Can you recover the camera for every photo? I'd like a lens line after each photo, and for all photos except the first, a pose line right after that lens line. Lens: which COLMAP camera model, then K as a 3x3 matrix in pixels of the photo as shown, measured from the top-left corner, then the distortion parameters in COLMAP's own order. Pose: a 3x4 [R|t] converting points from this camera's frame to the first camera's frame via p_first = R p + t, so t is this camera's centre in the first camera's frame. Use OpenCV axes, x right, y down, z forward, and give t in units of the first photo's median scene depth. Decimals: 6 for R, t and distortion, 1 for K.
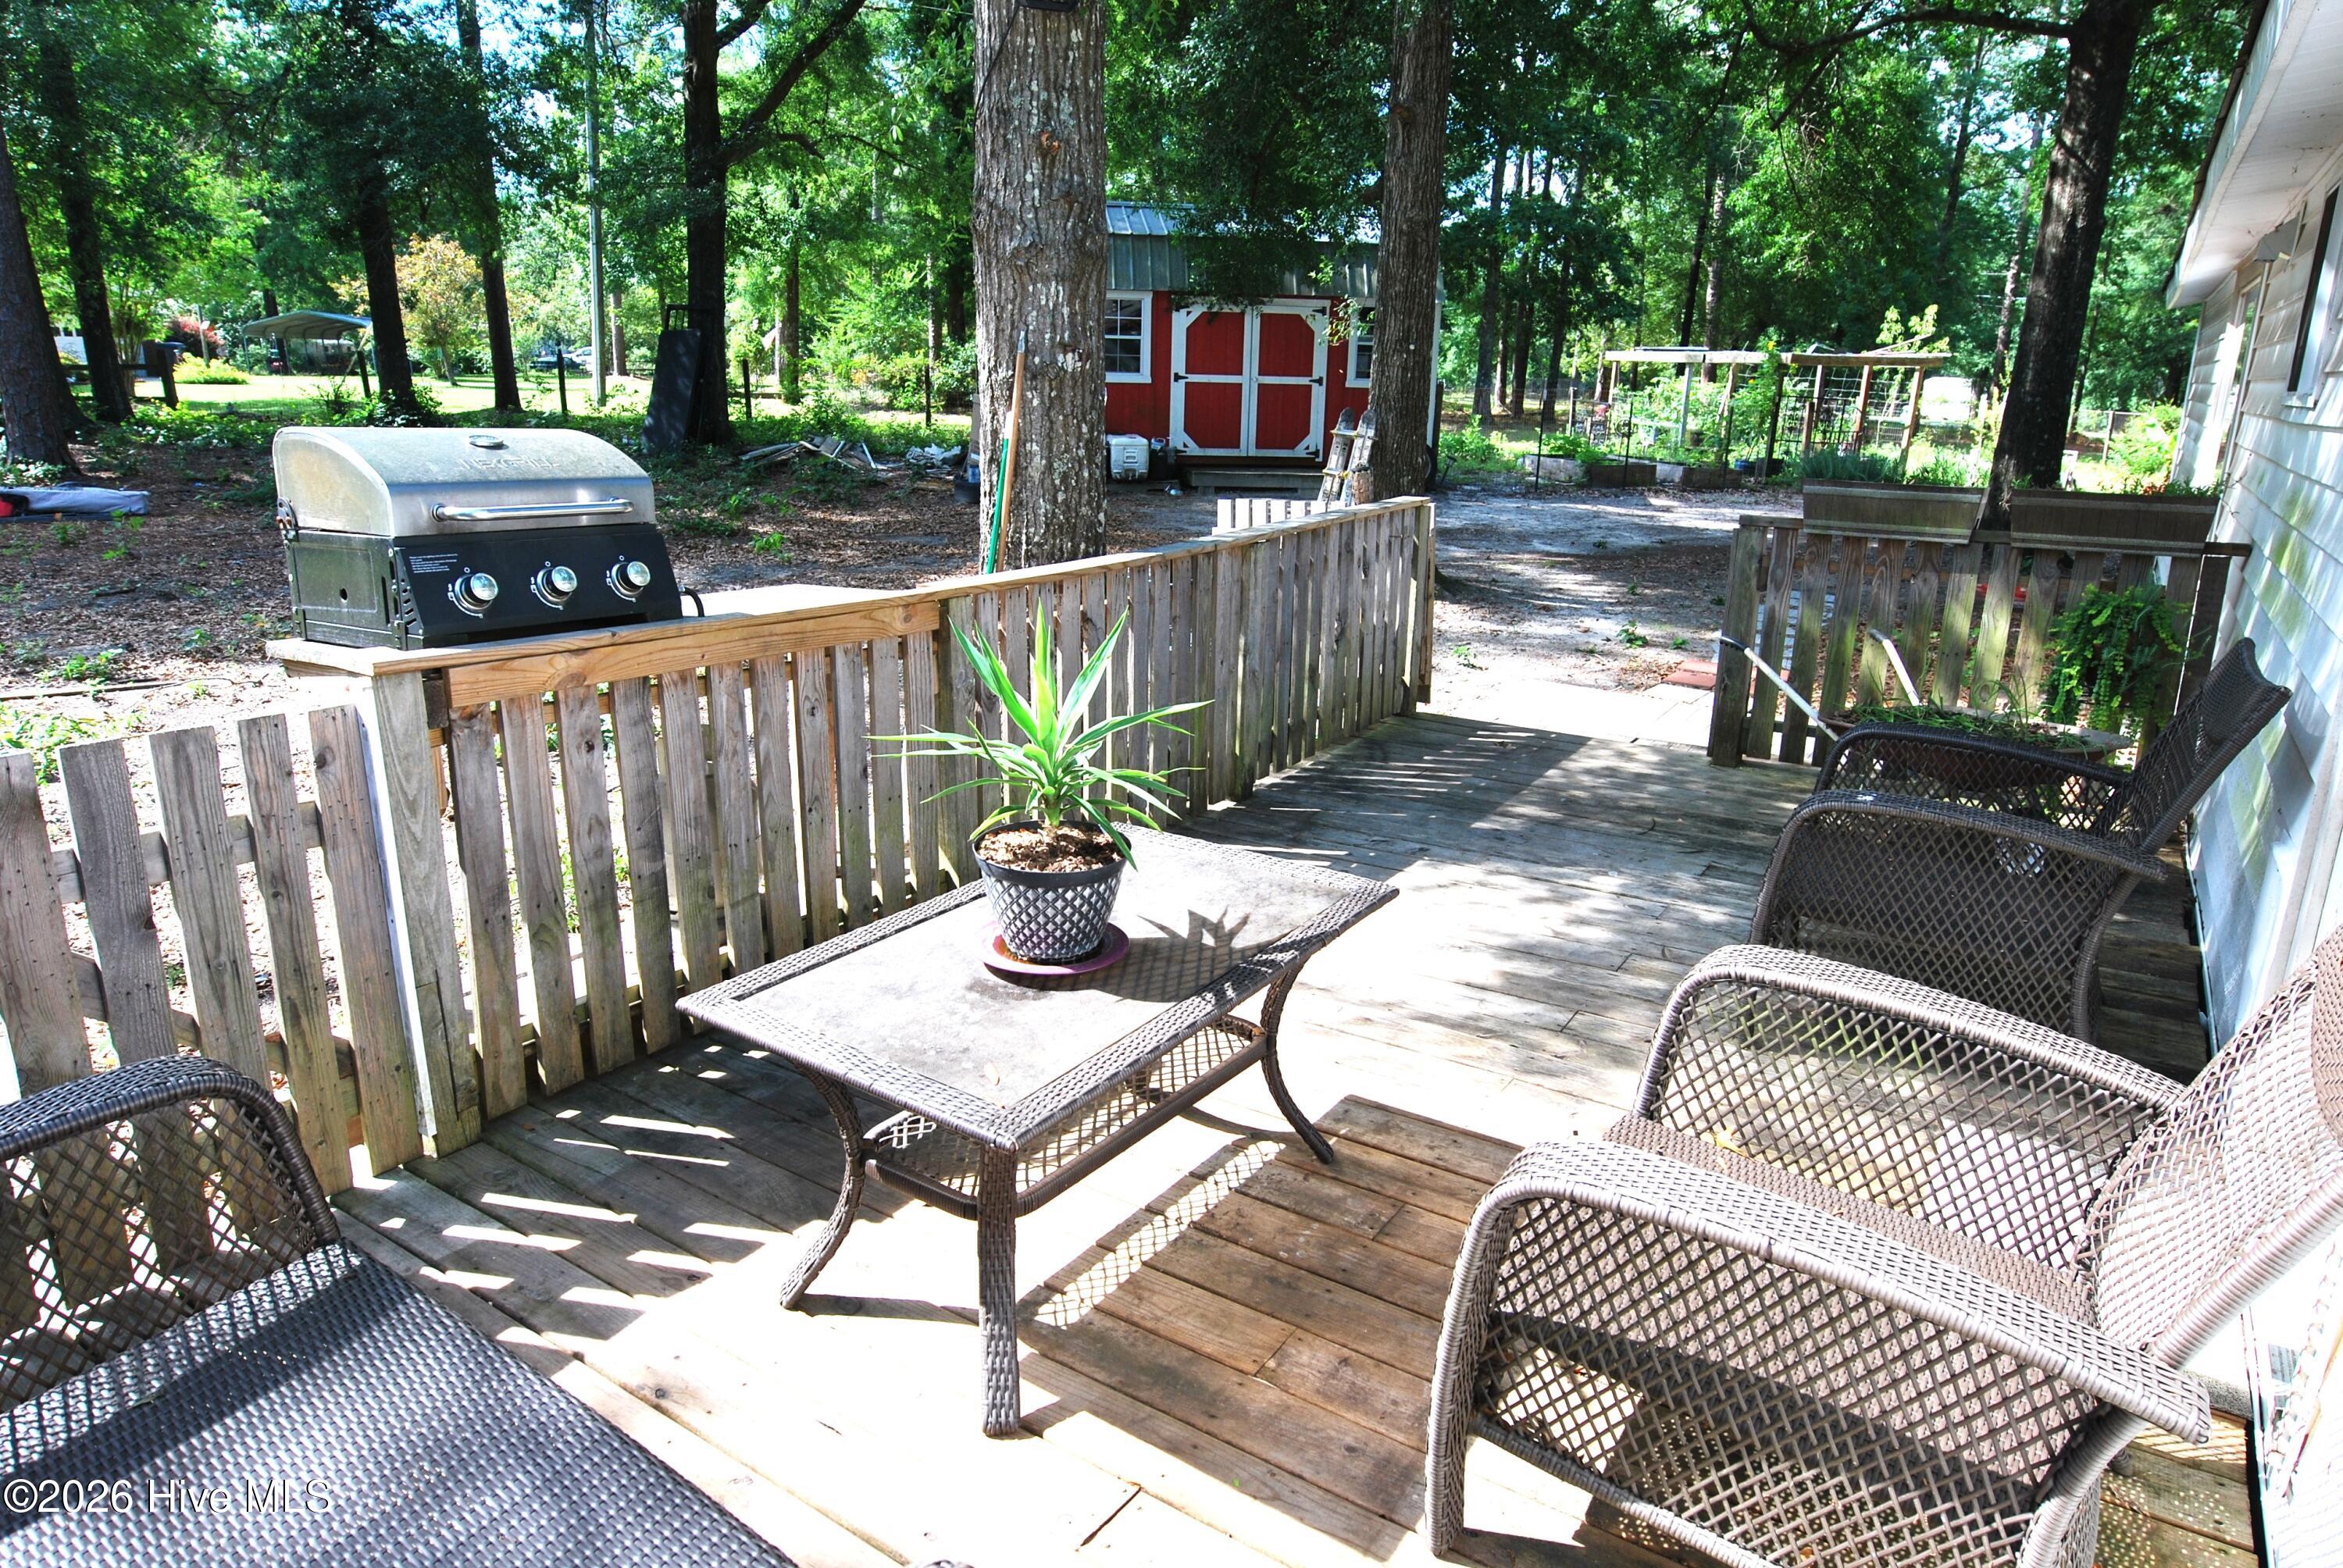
lens RADIAL K [[1418.9, 0, 1183.5], [0, 1418.9, 783.0], [0, 0, 1]] dist [-0.011644, -0.002915]
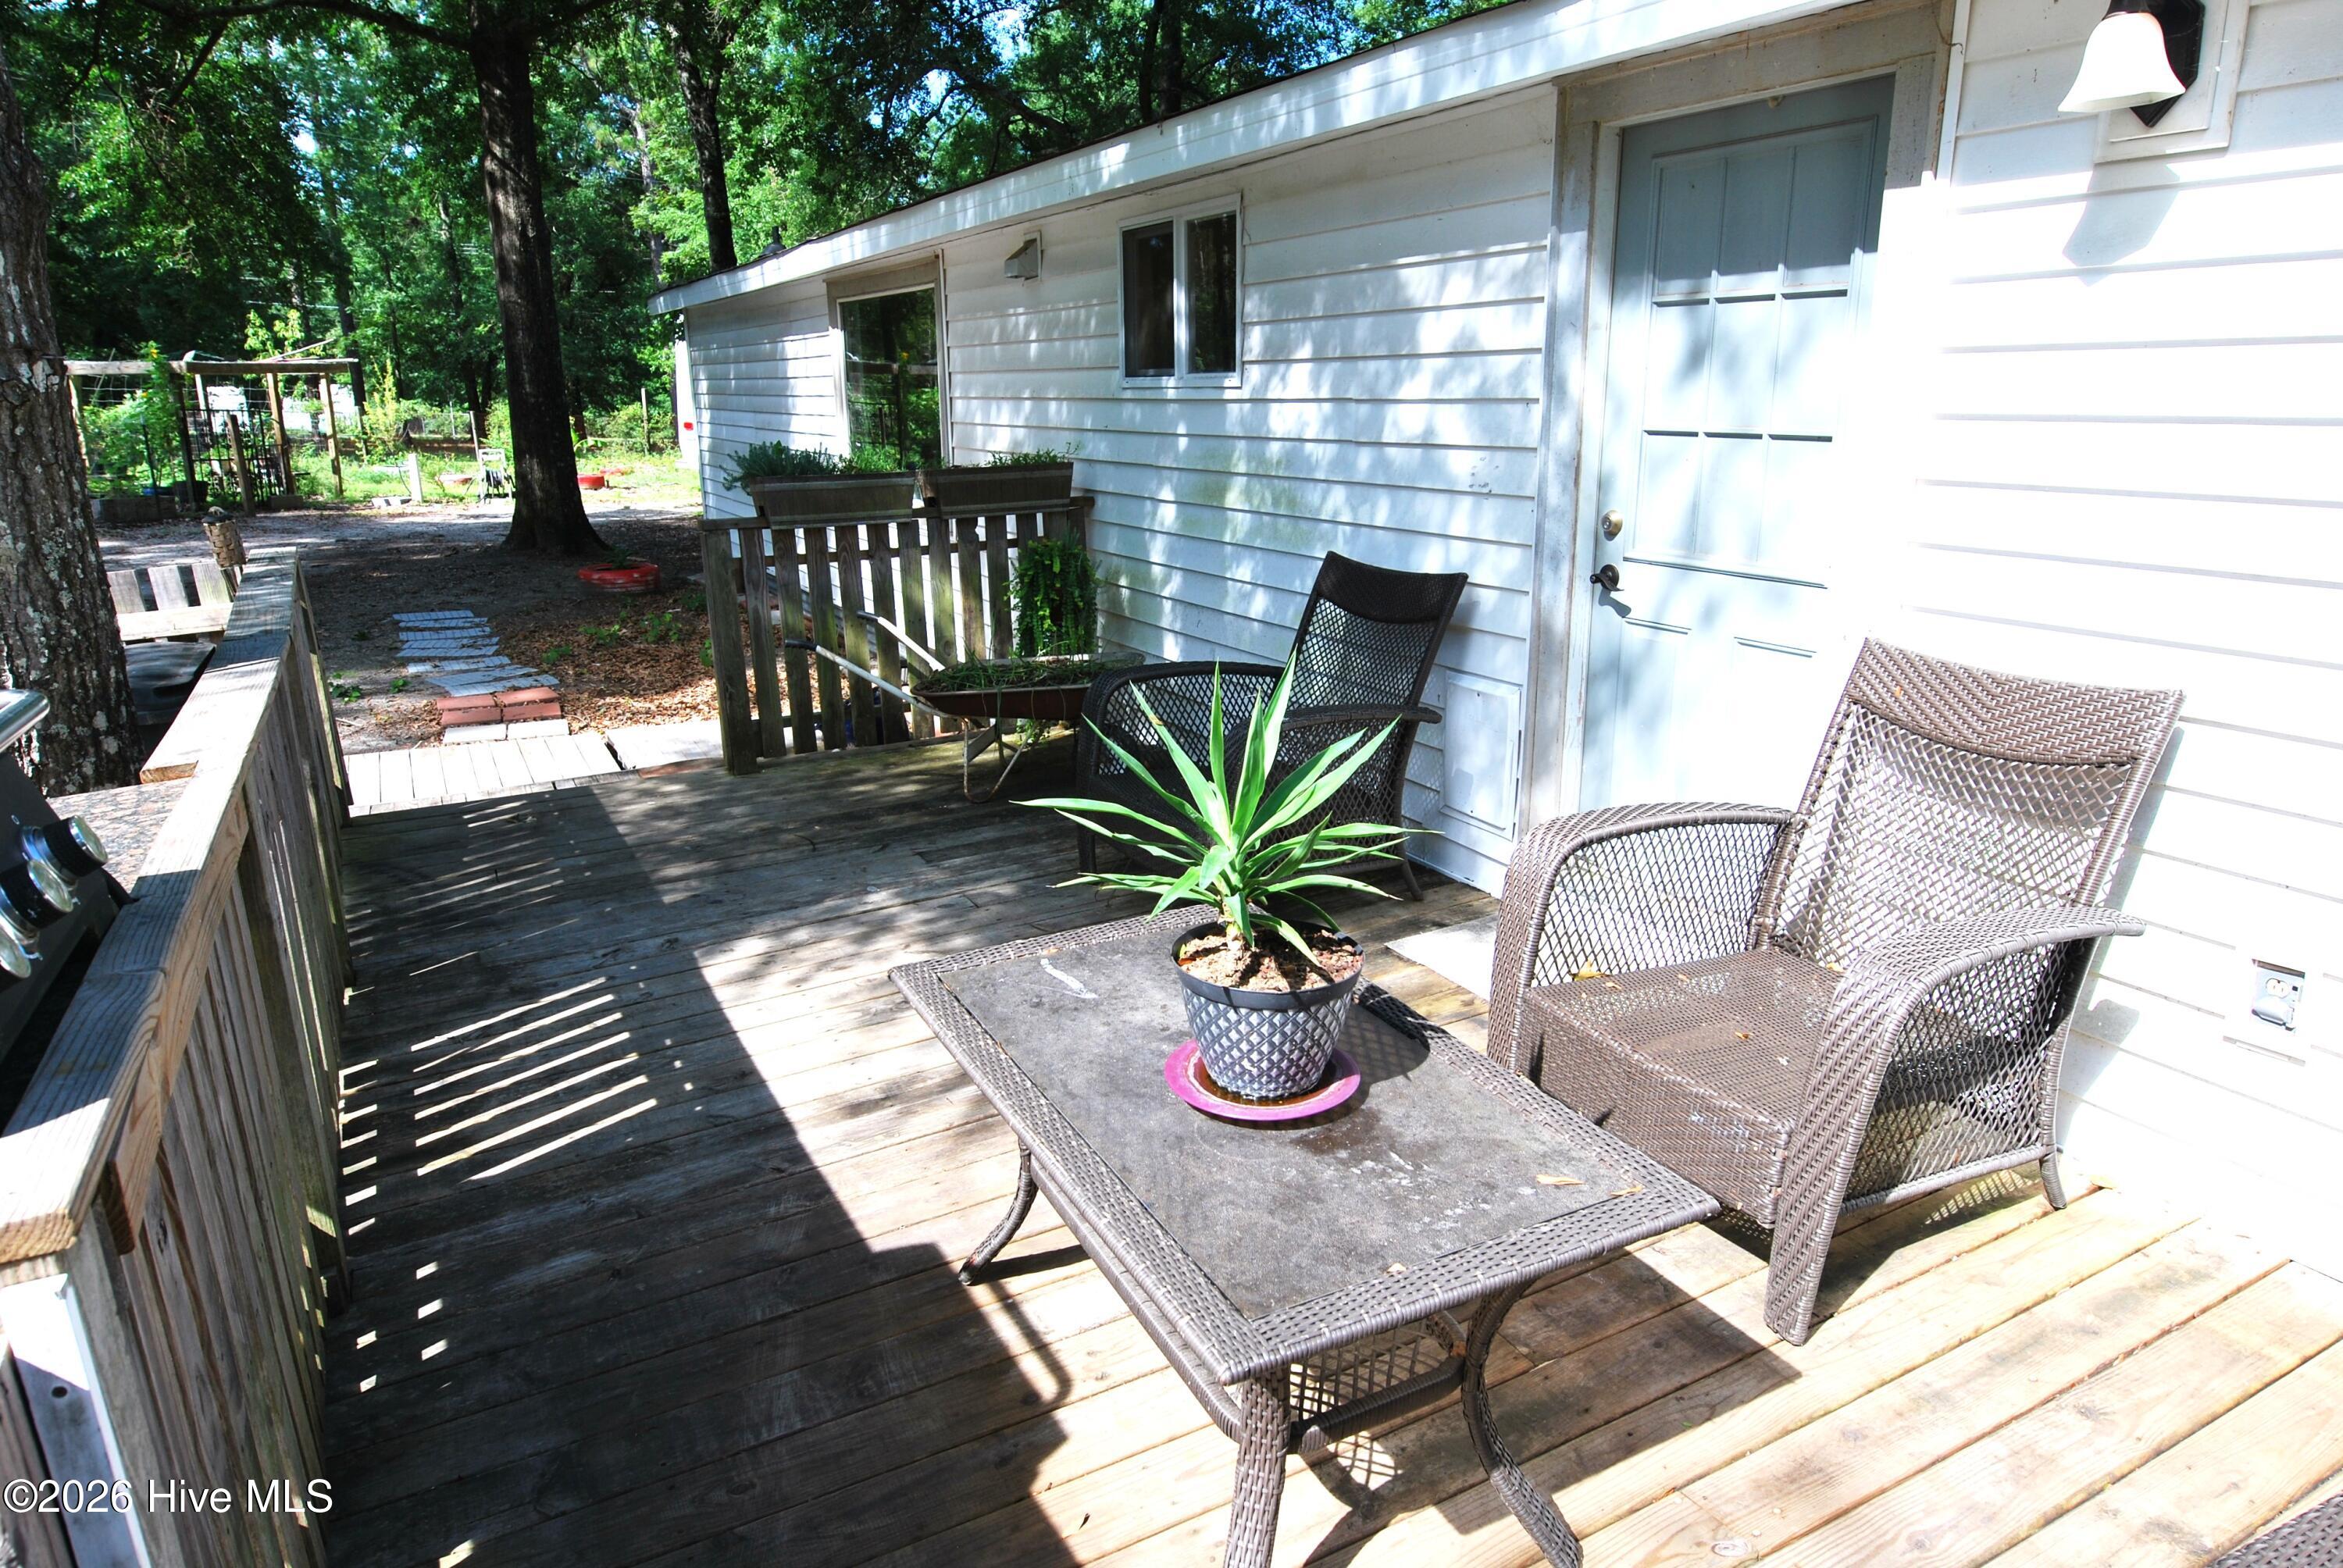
lens RADIAL K [[1418.9, 0, 1178.4], [0, 1418.9, 773.8], [0, 0, 1]] dist [-0.011644, -0.002915]
pose [[0.473920, -0.254428, 0.843010, -0.326998], [0.262764, 0.954593, 0.140385, -0.076738], [-0.840449, 0.154982, 0.519255, 0.256890]]
